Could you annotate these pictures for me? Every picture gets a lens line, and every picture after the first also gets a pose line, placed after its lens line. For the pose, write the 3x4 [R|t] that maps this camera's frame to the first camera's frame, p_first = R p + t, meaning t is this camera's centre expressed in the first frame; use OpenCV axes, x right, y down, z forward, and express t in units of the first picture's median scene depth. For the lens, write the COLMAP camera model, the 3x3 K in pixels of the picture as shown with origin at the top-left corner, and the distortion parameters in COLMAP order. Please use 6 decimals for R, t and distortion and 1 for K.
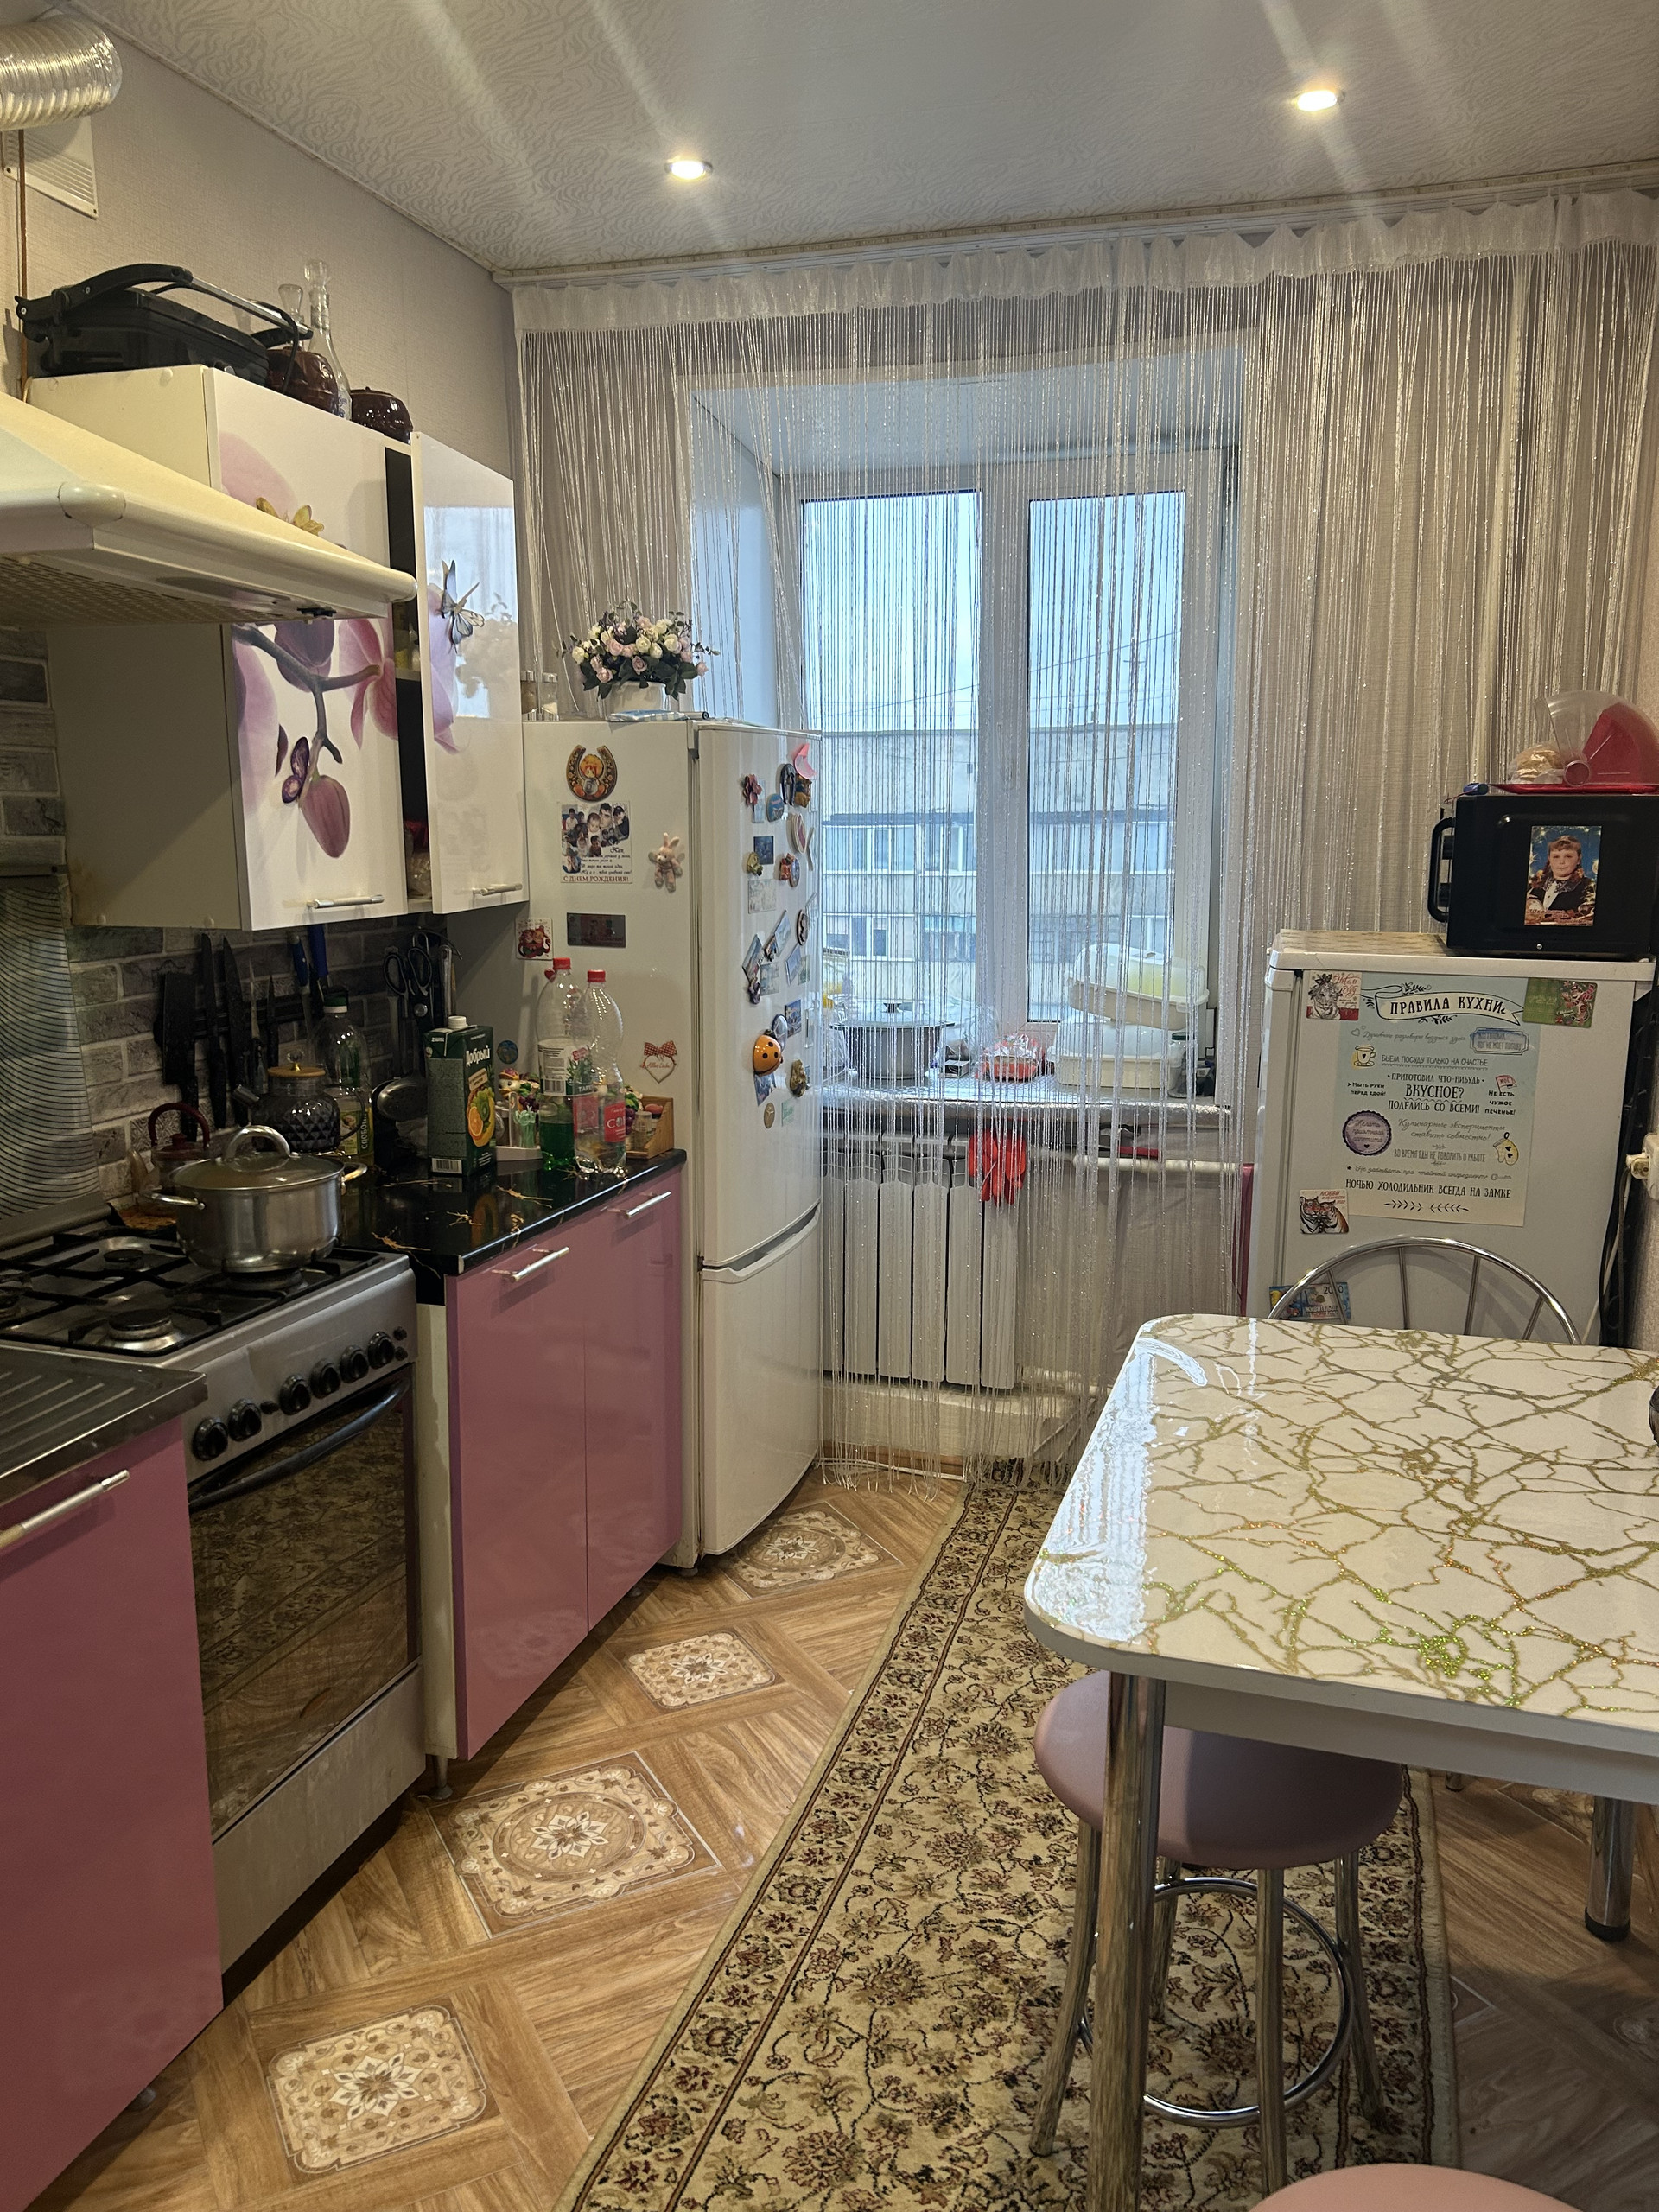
lens RADIAL K [[1690.4, 0, 831.2], [0, 1690.4, 1123.6], [0, 0, 1]] dist [0.054595, -0.063382]
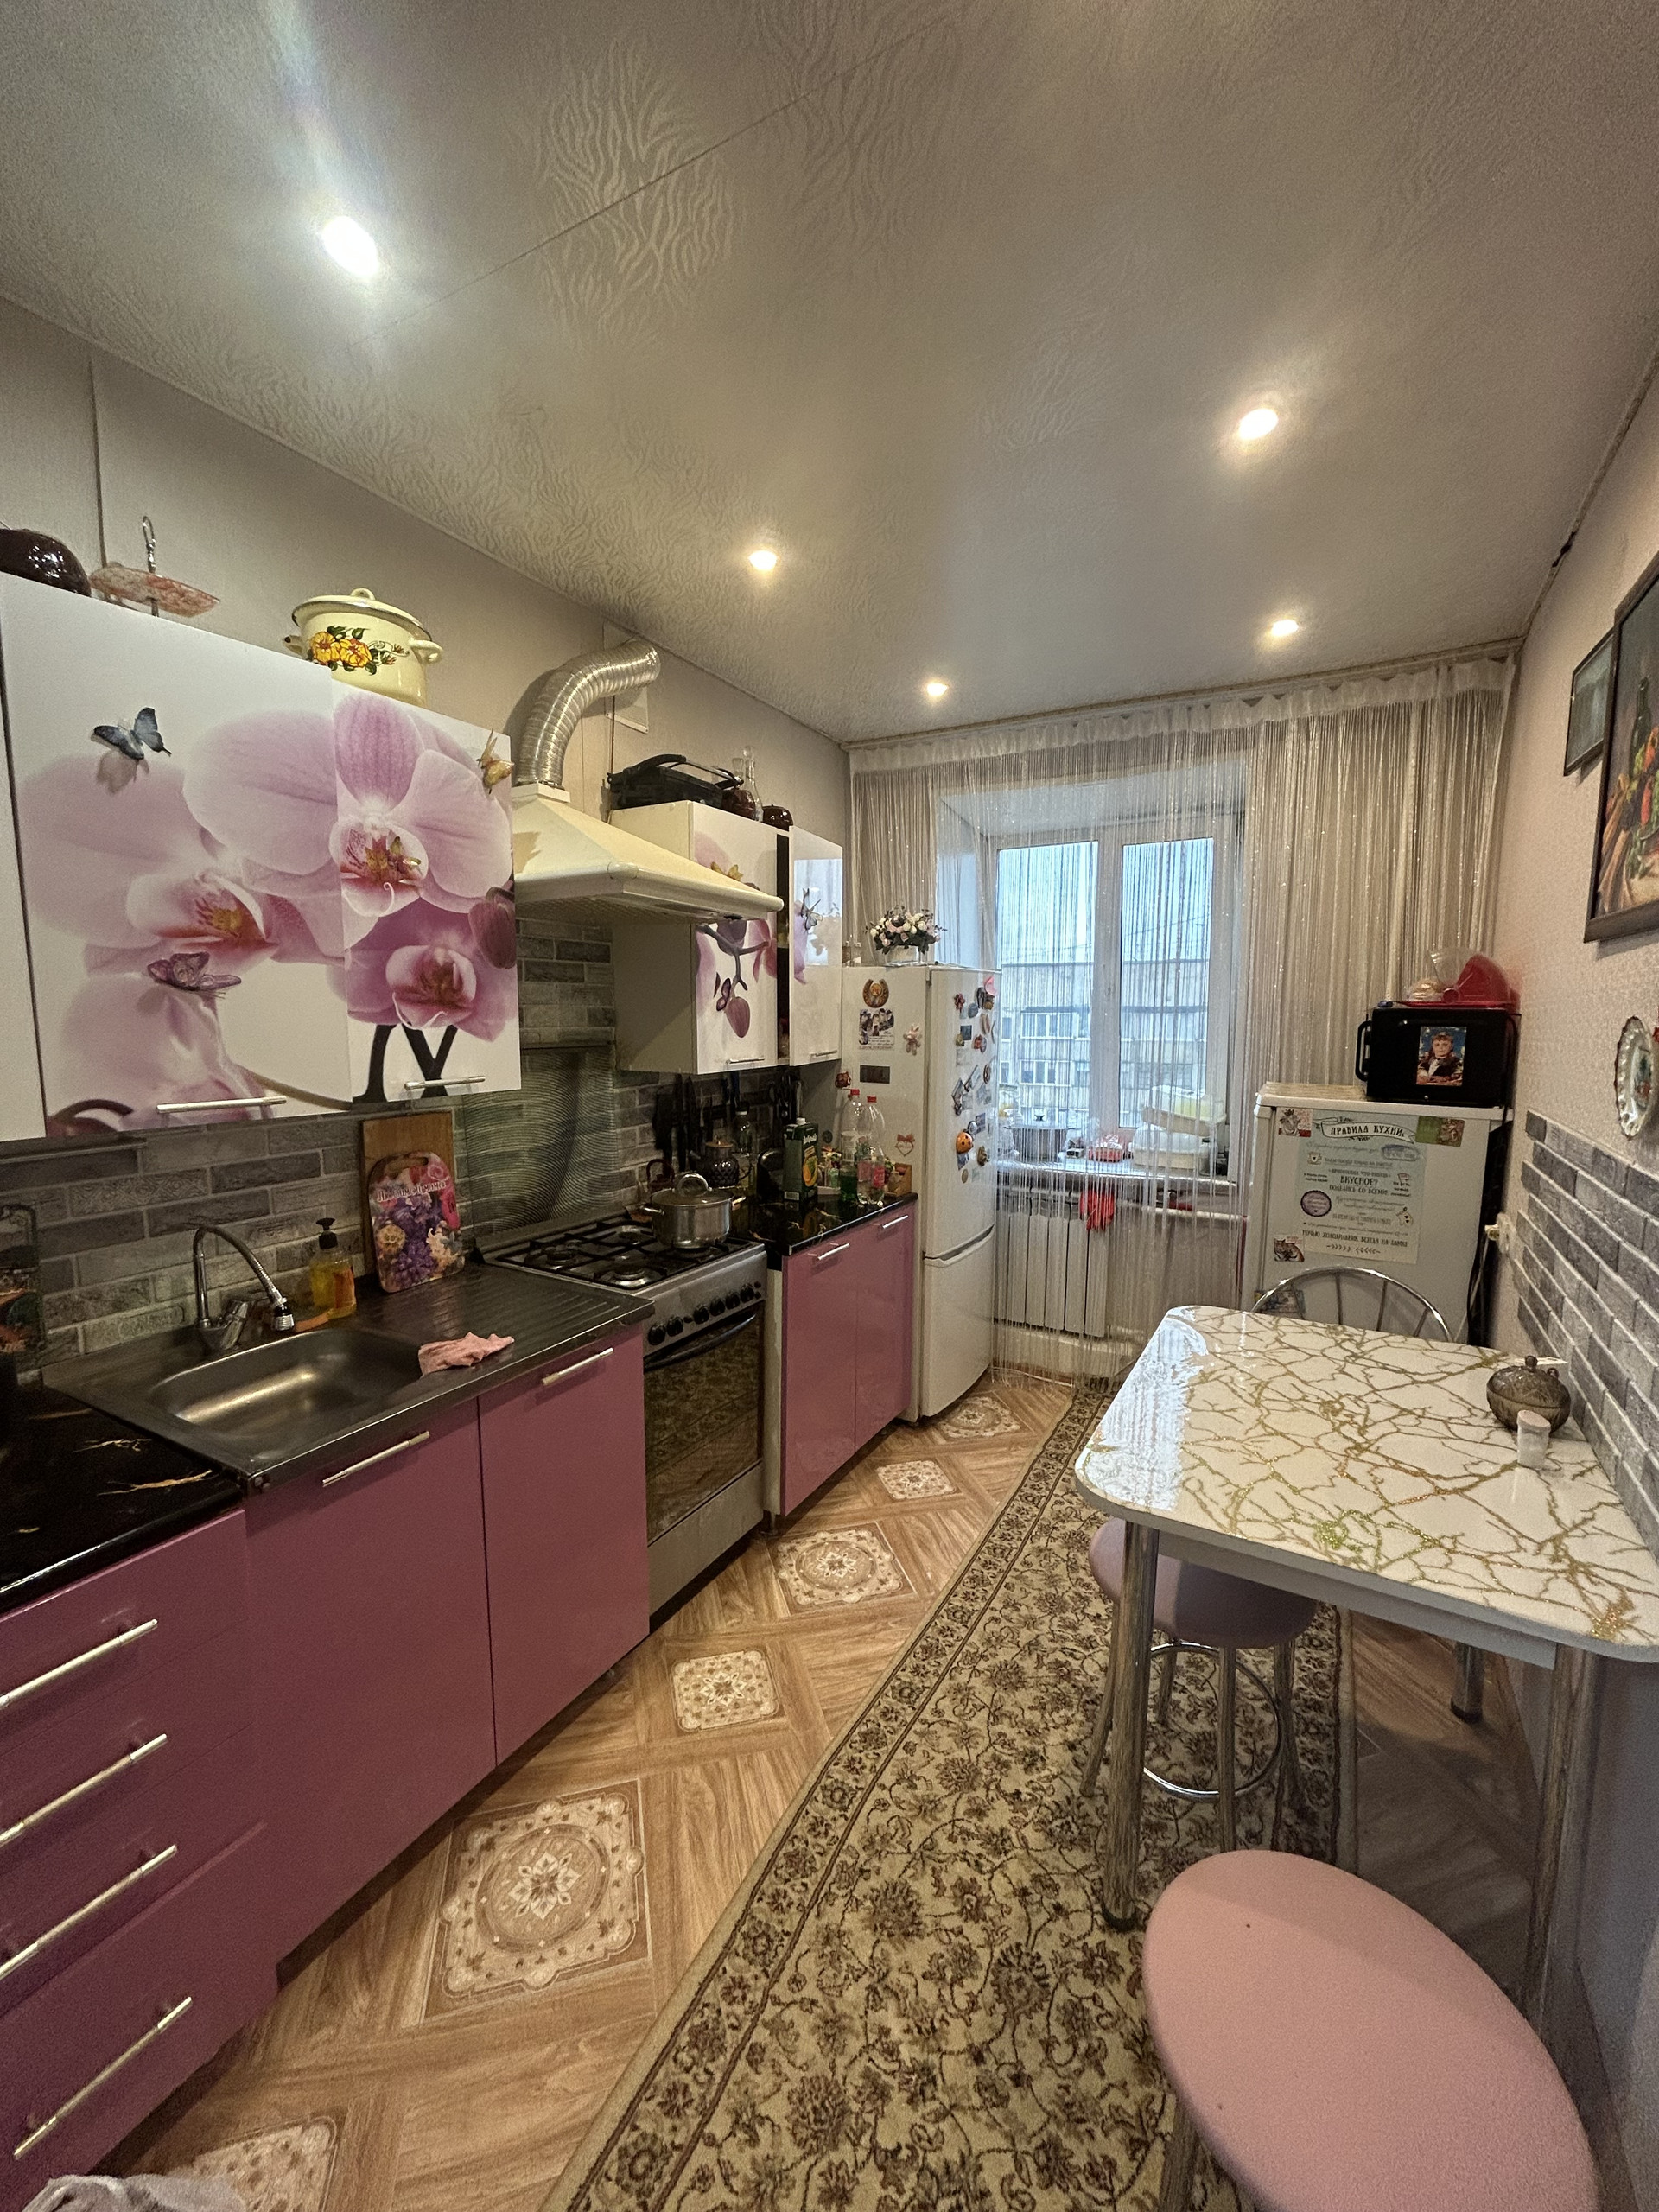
lens RADIAL K [[903.7, 0, 821.8], [0, 903.7, 1105.9], [0, 0, 1]] dist [-0.002664, 0.001541]
pose [[0.975381, 0.026807, -0.218890, 0.033153], [-0.042238, 0.996917, -0.066120, -0.013212], [0.216442, 0.073738, 0.973507, 0.006049]]
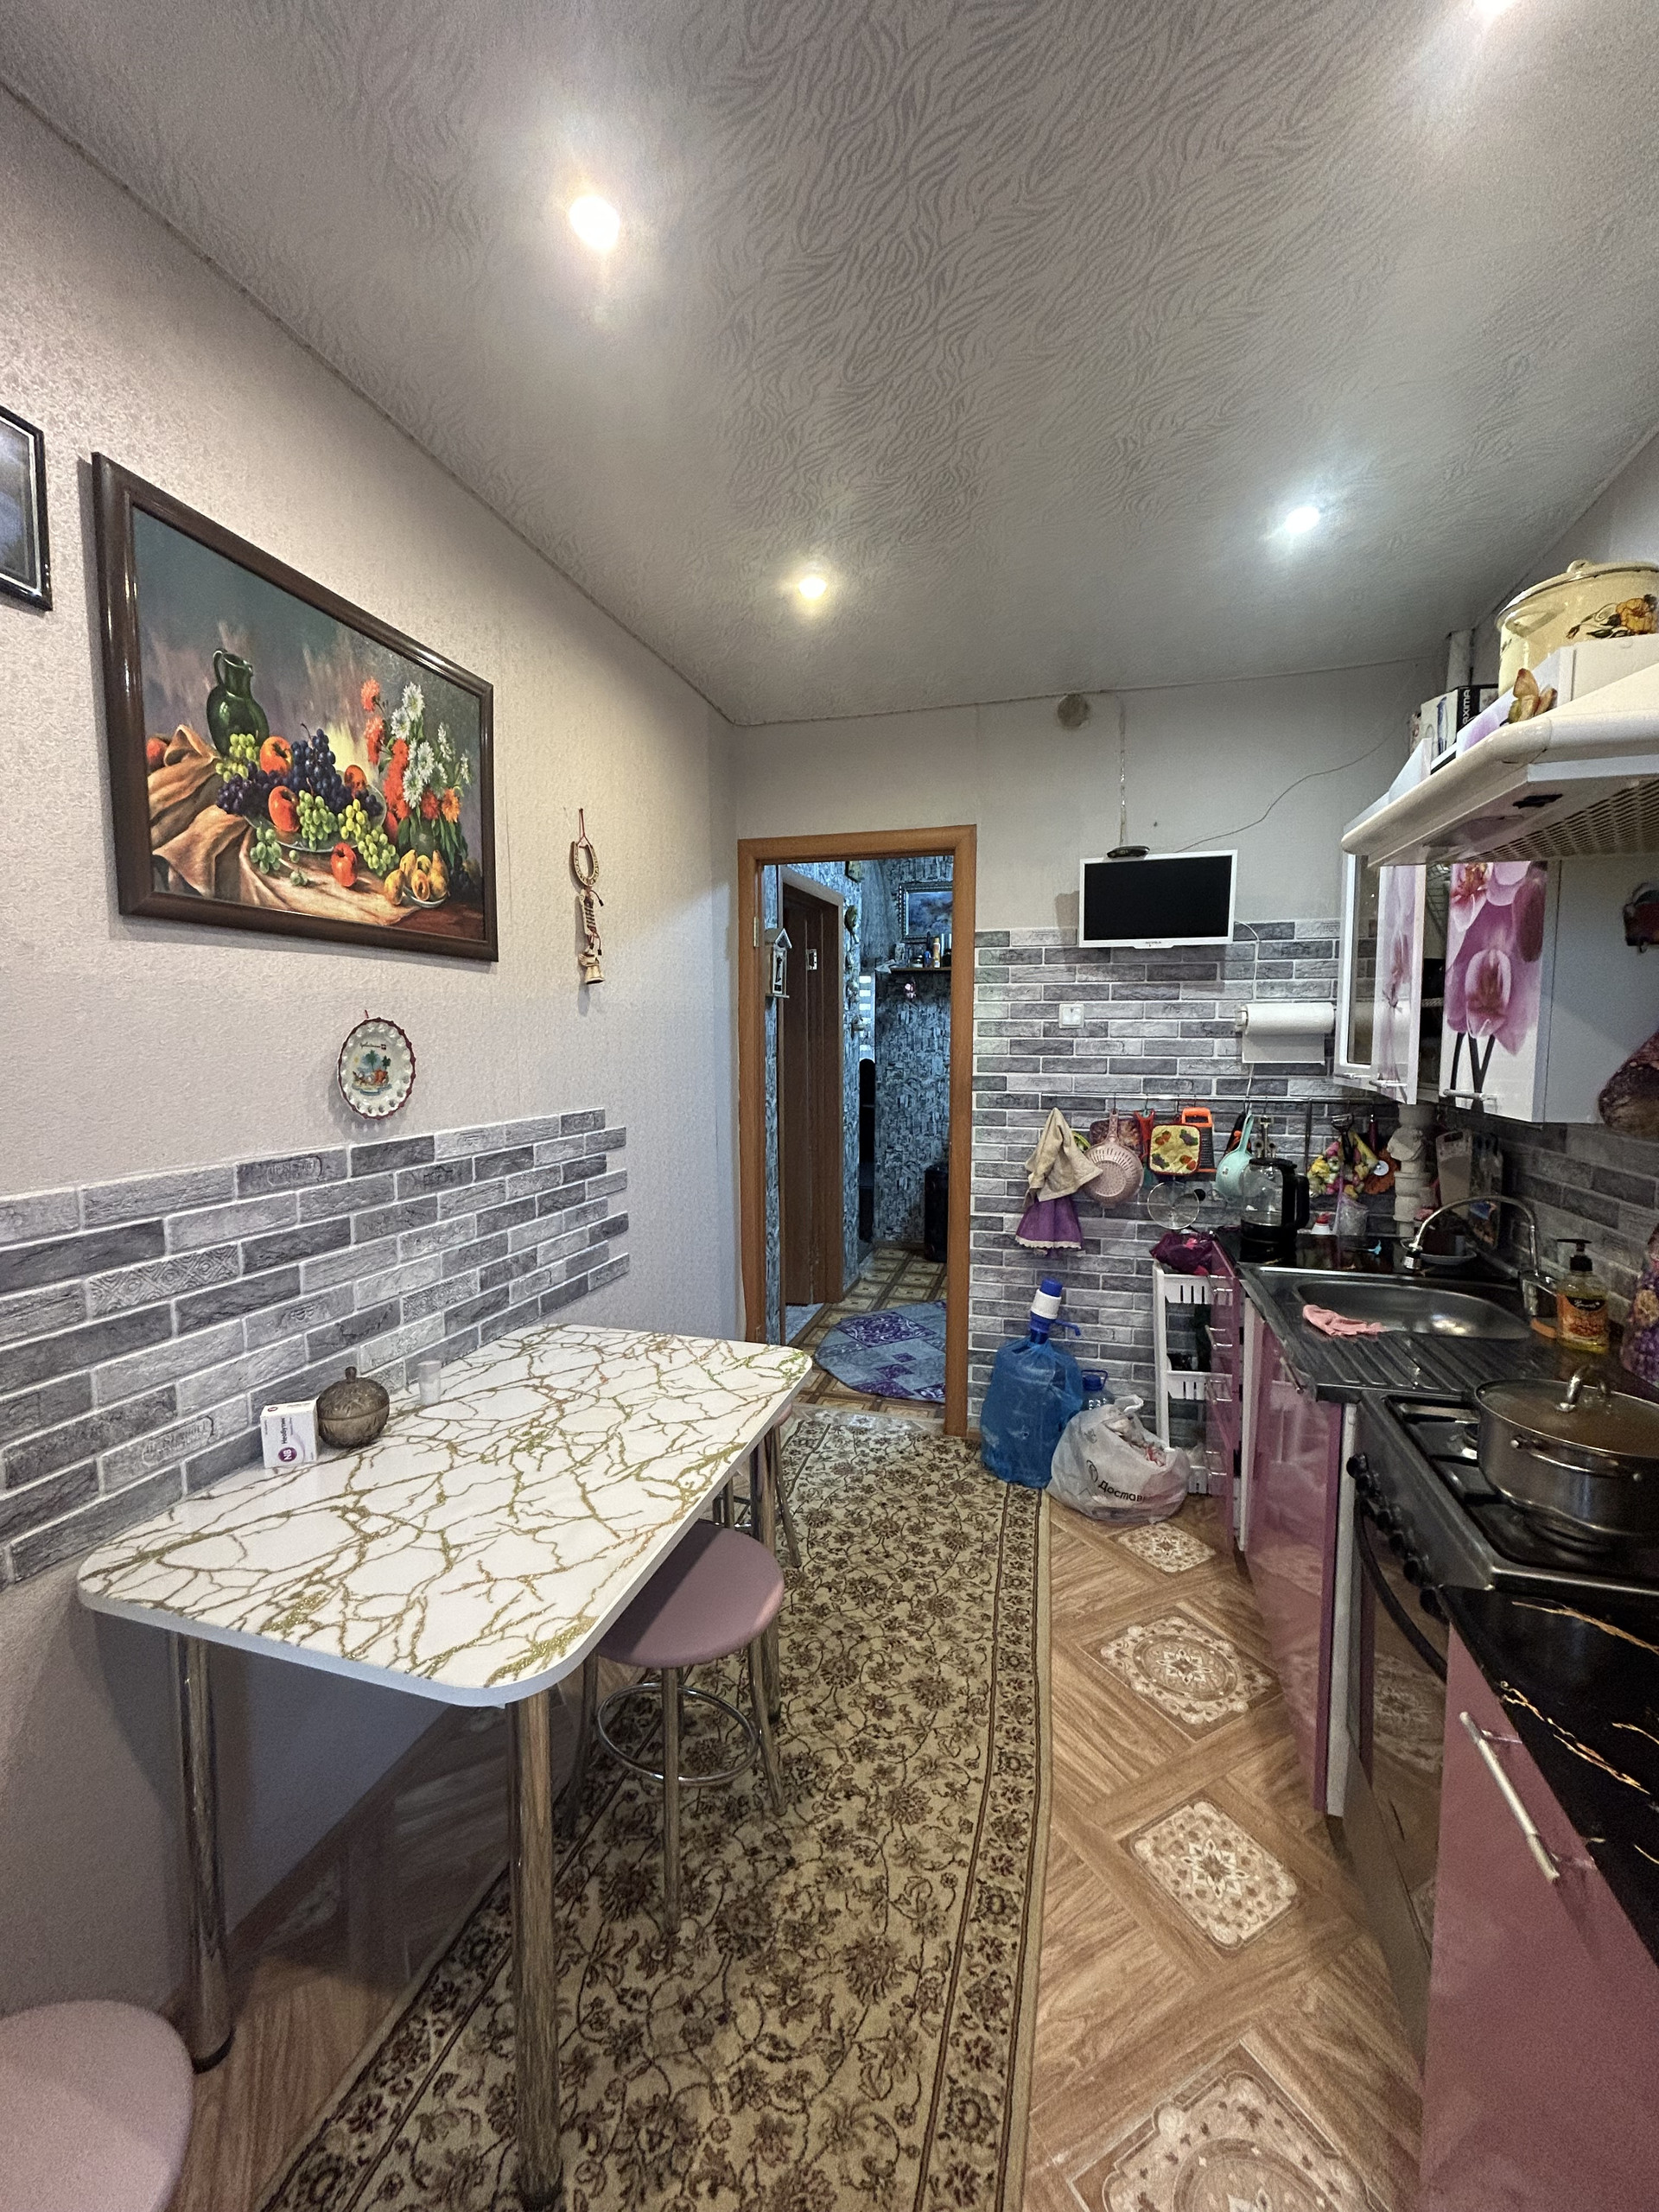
lens RADIAL K [[903.7, 0, 826.6], [0, 903.7, 1100.6], [0, 0, 1]] dist [-0.002664, 0.001541]
pose [[-0.999947, 0.000514, -0.010303, 0.066045], [-0.002100, 0.967704, 0.252081, -0.233854], [0.010100, 0.252089, -0.967651, 1.302912]]
